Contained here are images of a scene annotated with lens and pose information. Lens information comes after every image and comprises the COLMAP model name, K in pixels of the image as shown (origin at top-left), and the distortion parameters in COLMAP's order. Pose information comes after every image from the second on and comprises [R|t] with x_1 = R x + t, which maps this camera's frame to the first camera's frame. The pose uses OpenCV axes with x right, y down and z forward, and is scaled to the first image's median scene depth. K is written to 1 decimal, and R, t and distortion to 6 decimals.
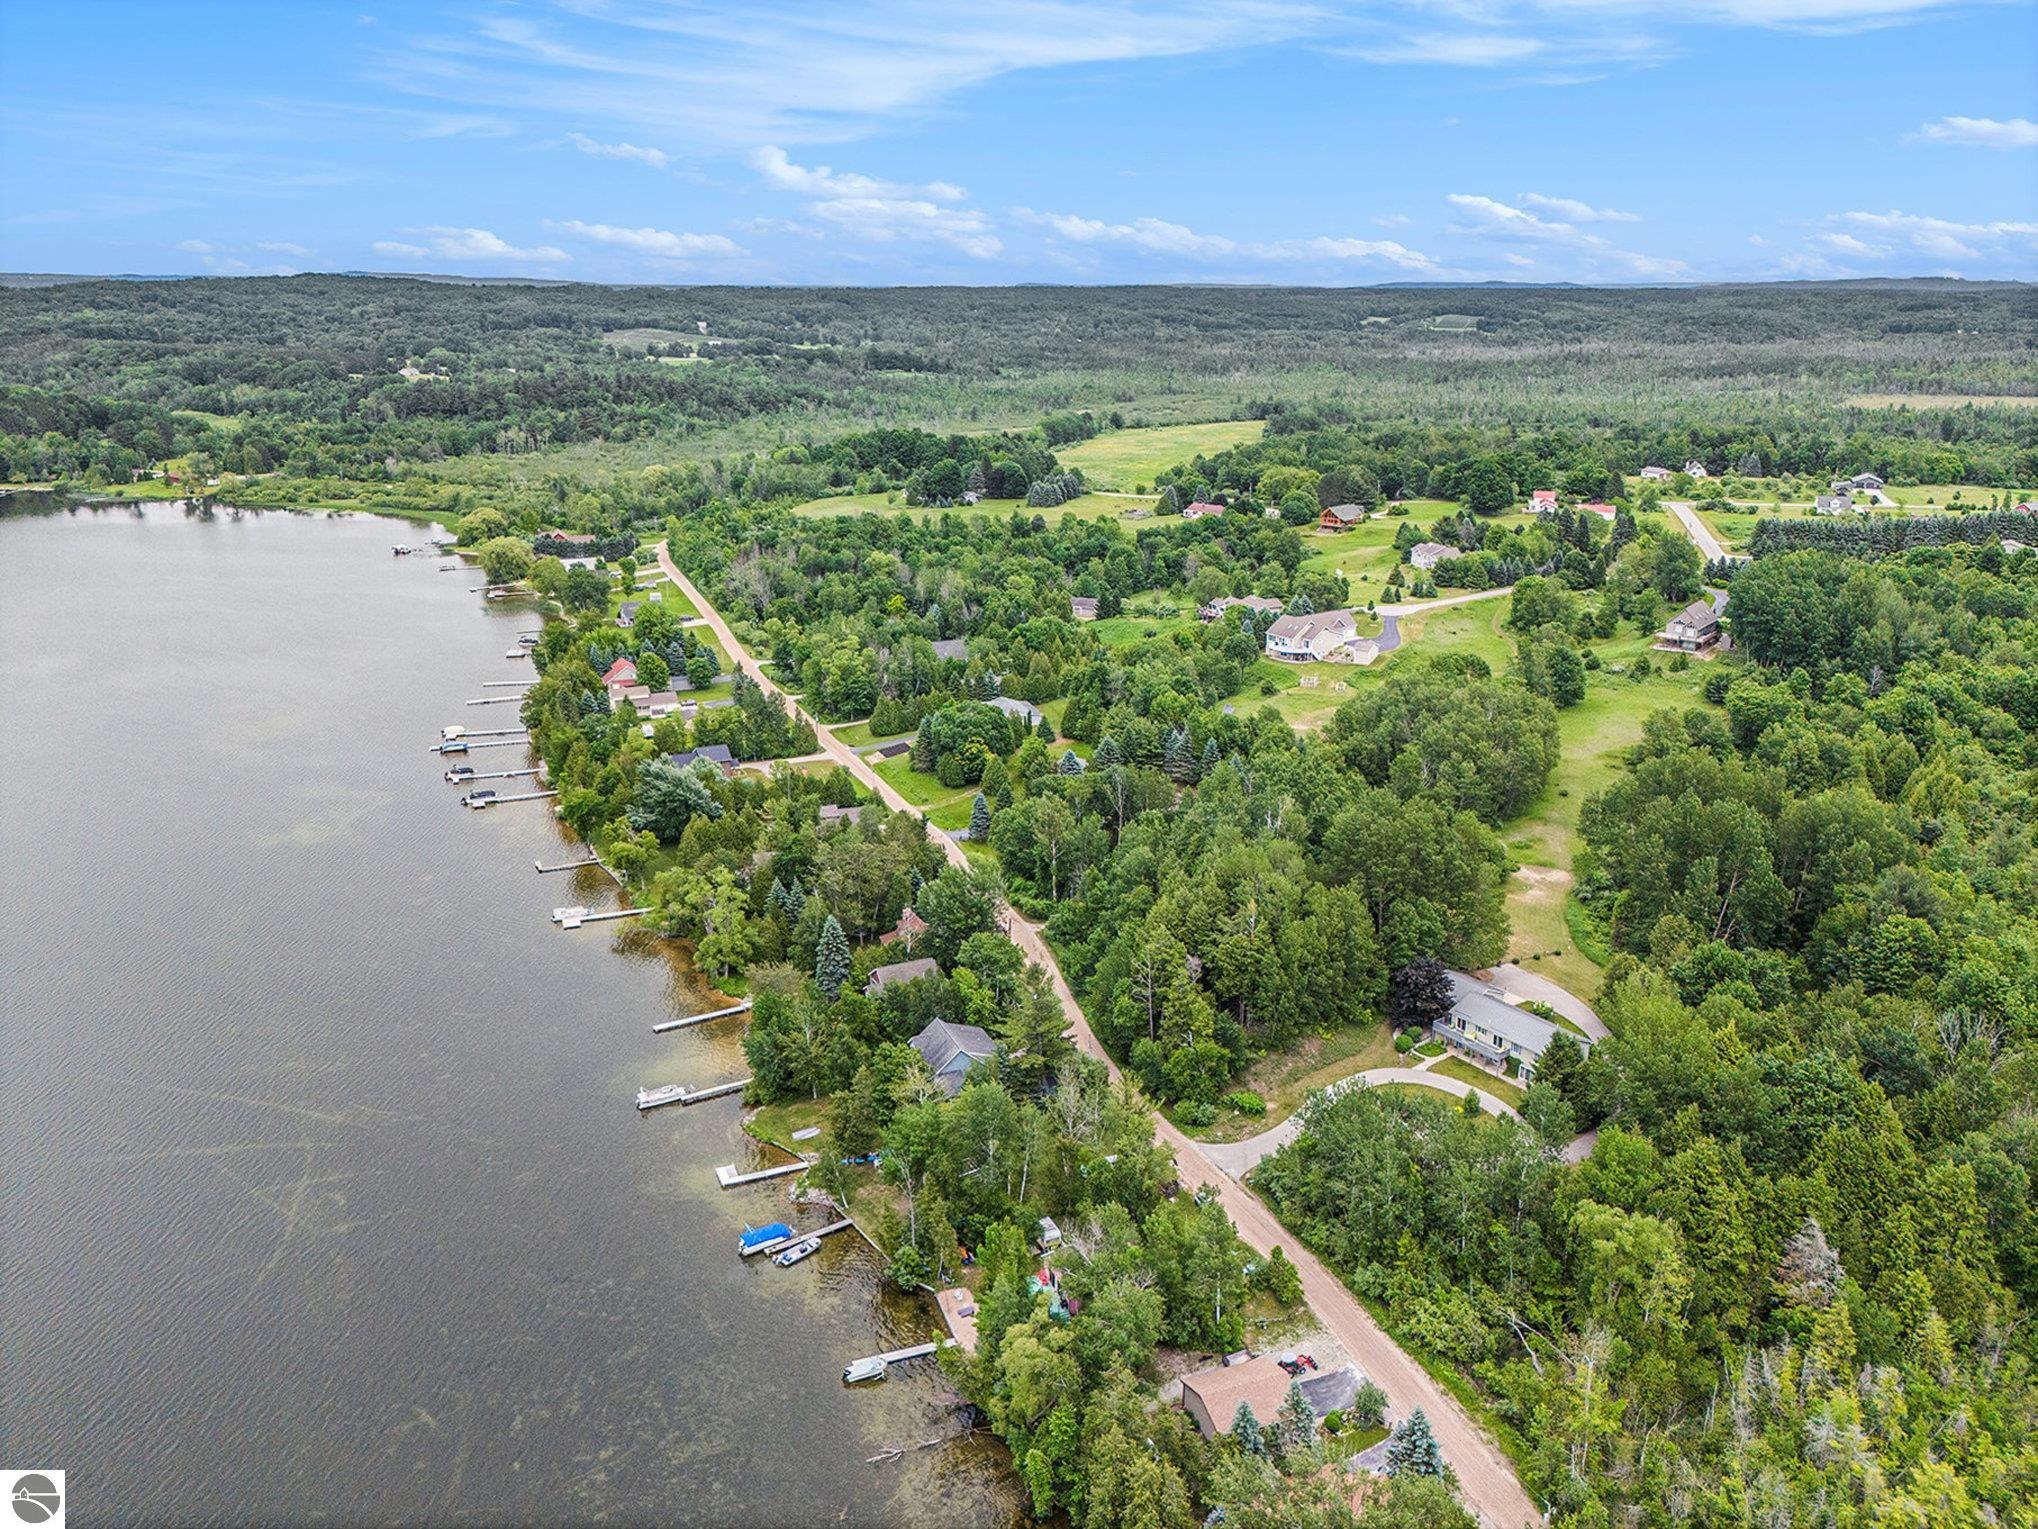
lens RADIAL K [[1485.0, 0, 1019.0], [0, 1485.0, 764.5], [0, 0, 1]] dist [0.074234, -0.066497]
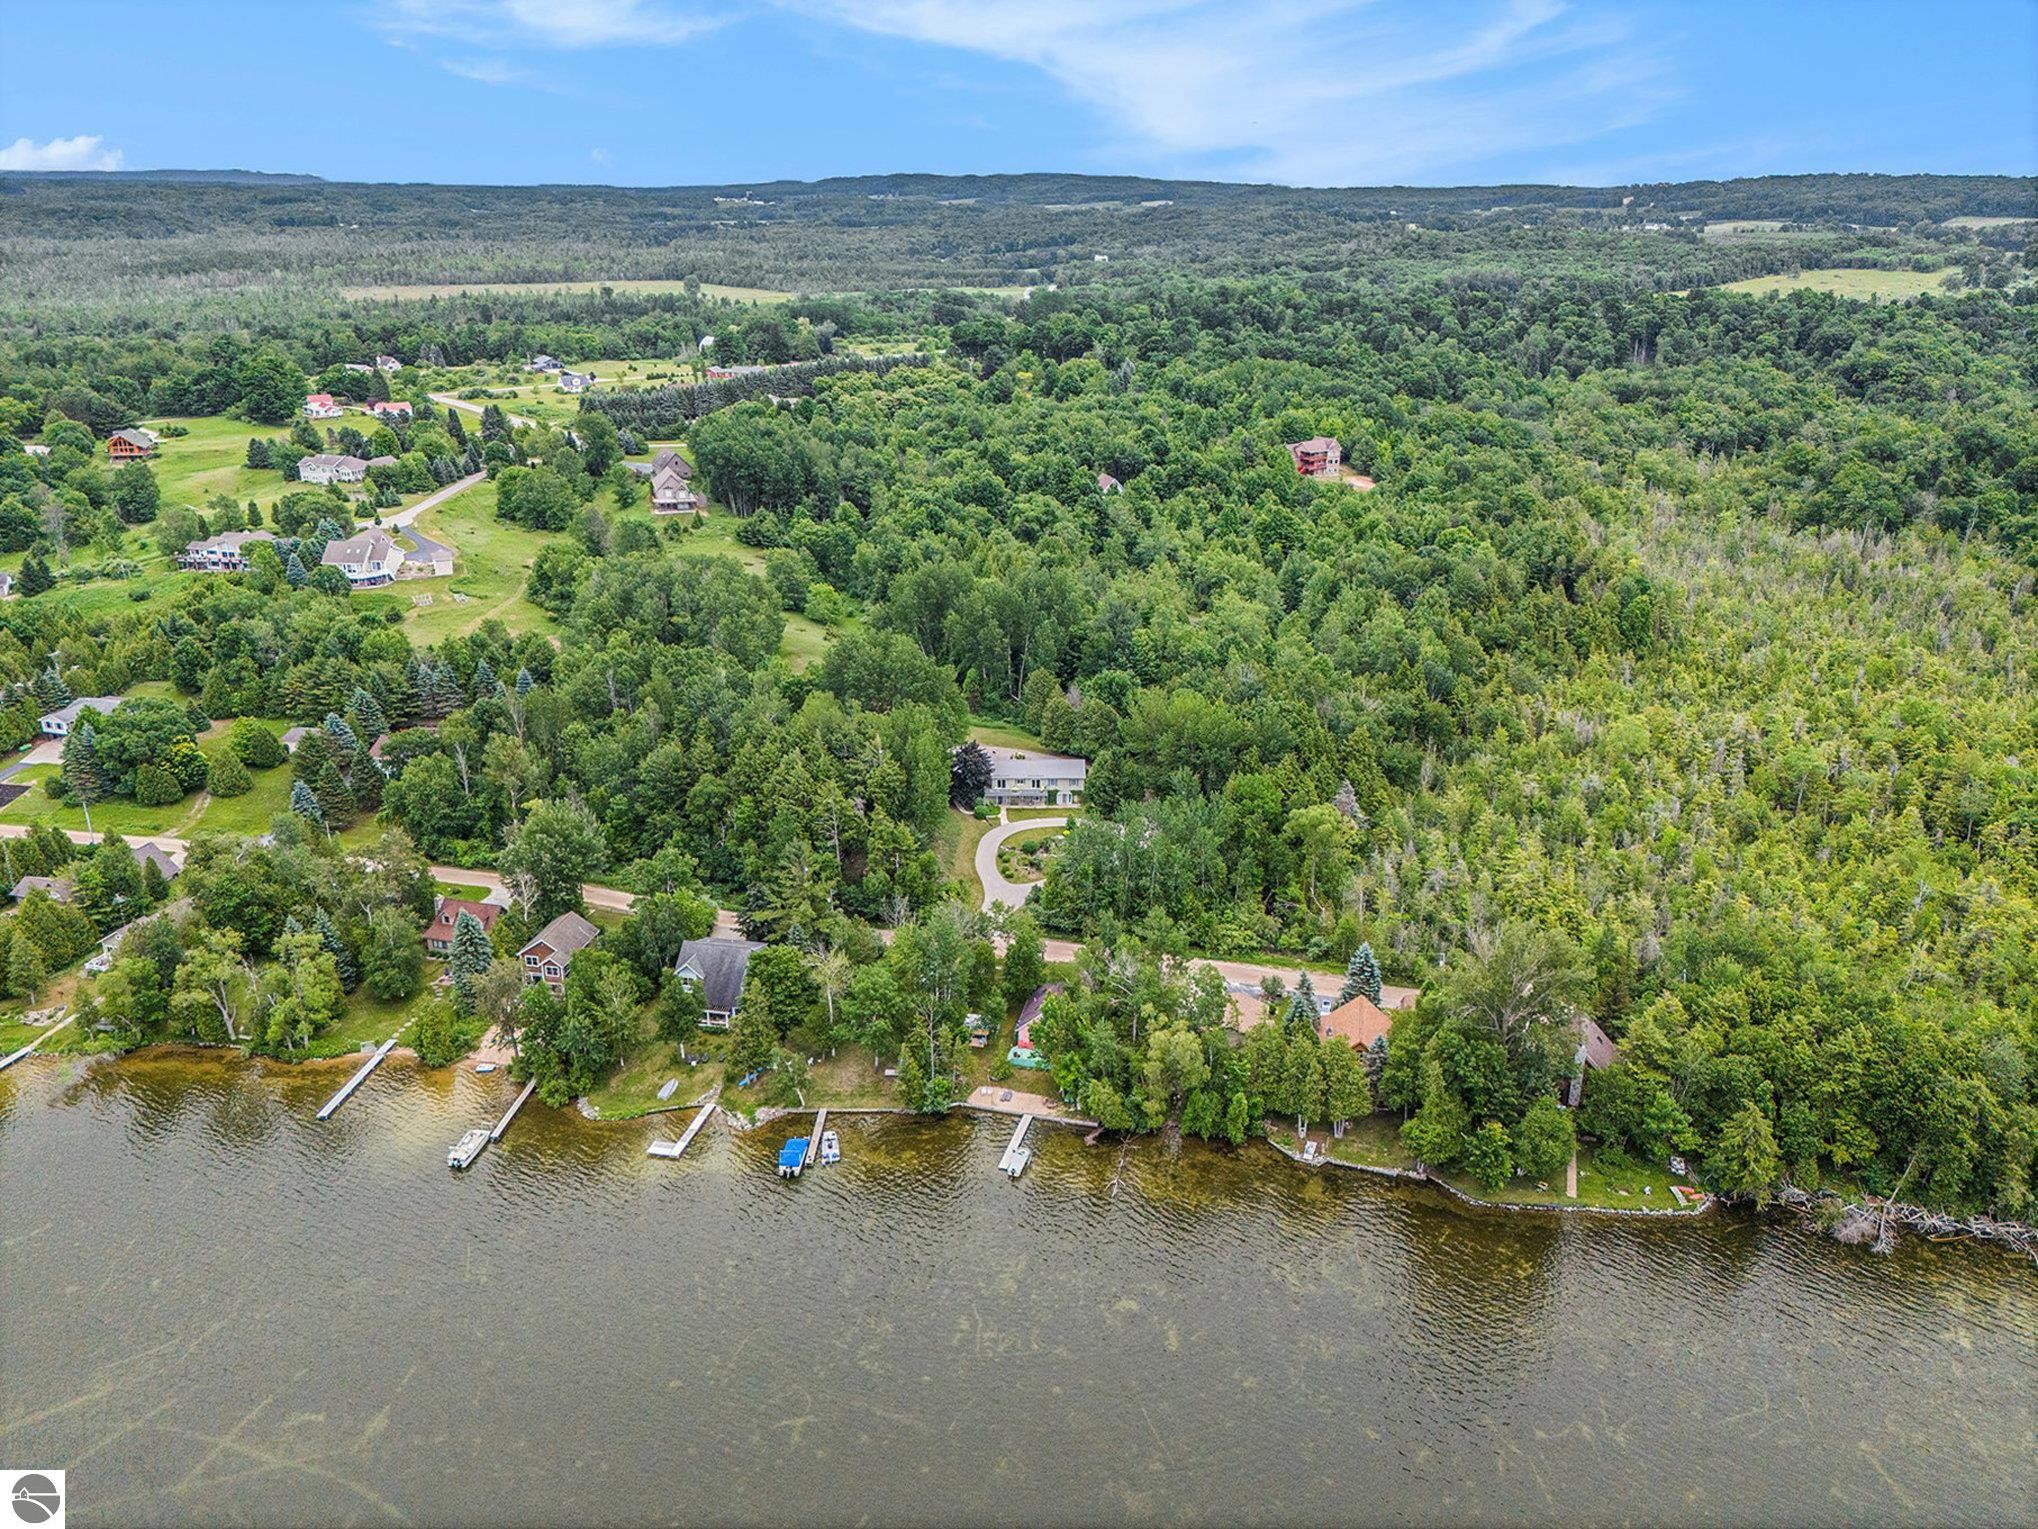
lens RADIAL K [[1485.0, 0, 1019.0], [0, 1485.0, 764.5], [0, 0, 1]] dist [0.074234, -0.066497]
pose [[0.578021, -0.292734, 0.761707, -0.586228], [0.244004, 0.952736, 0.180987, -0.060365], [-0.778687, 0.081245, 0.622130, 0.179276]]
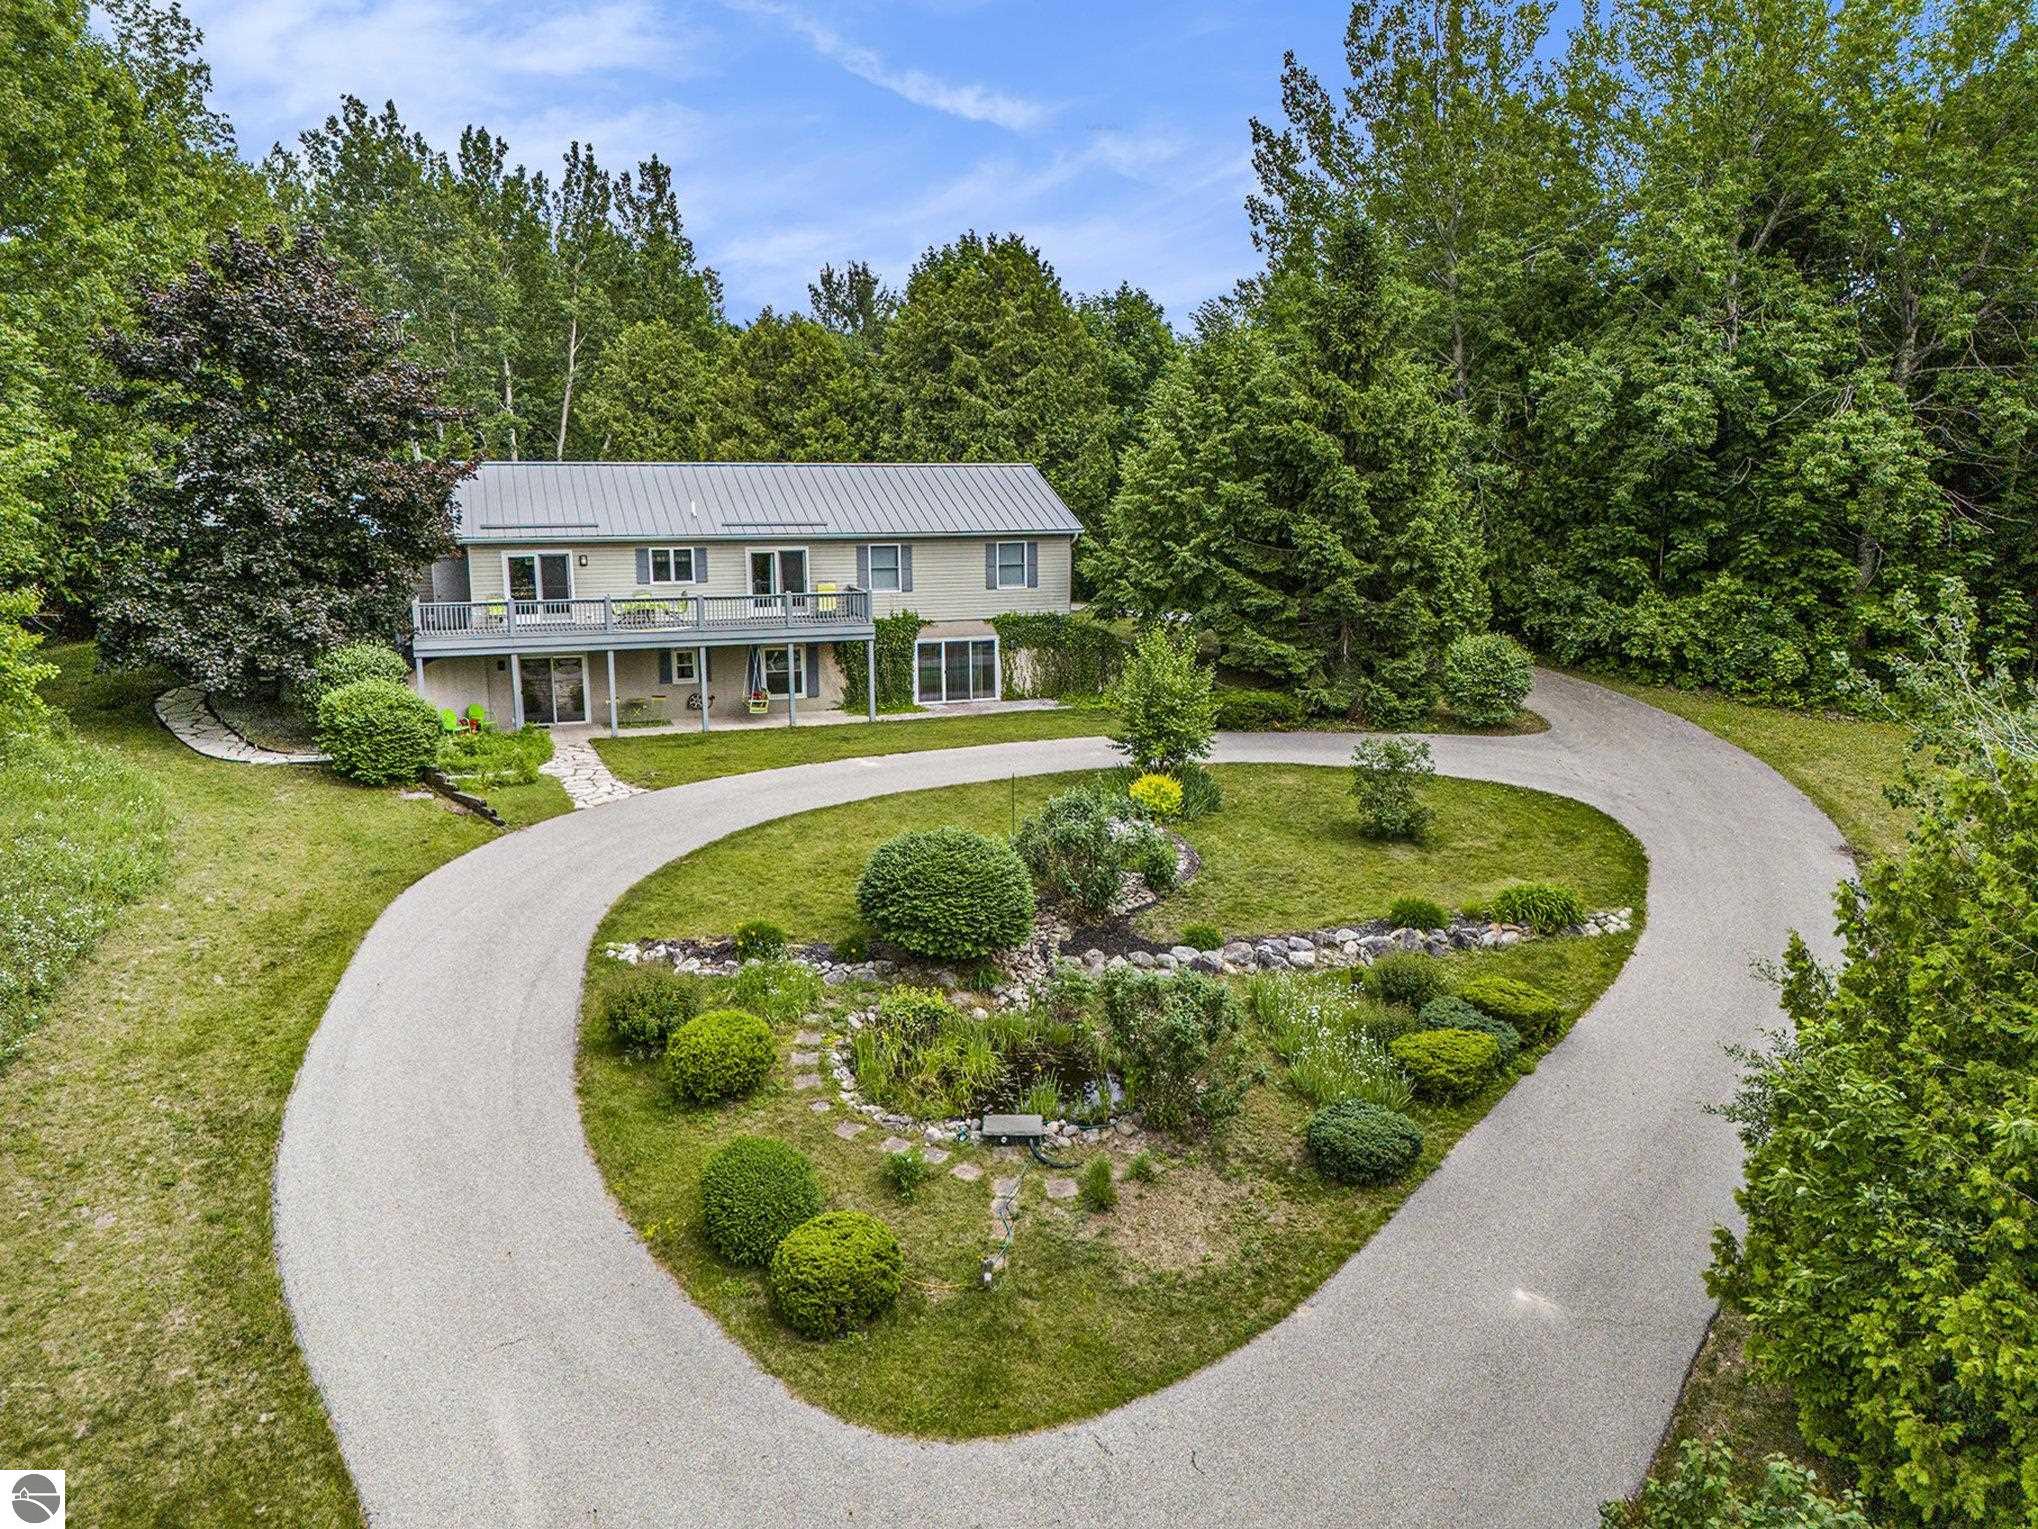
lens RADIAL K [[1485.0, 0, 1019.0], [0, 1485.0, 764.5], [0, 0, 1]] dist [0.074234, -0.066497]
pose [[0.269996, -0.193007, 0.943319, 0.123765], [0.295980, 0.948905, 0.109435, 0.173304], [-0.916241, 0.249656, 0.313327, 0.804219]]
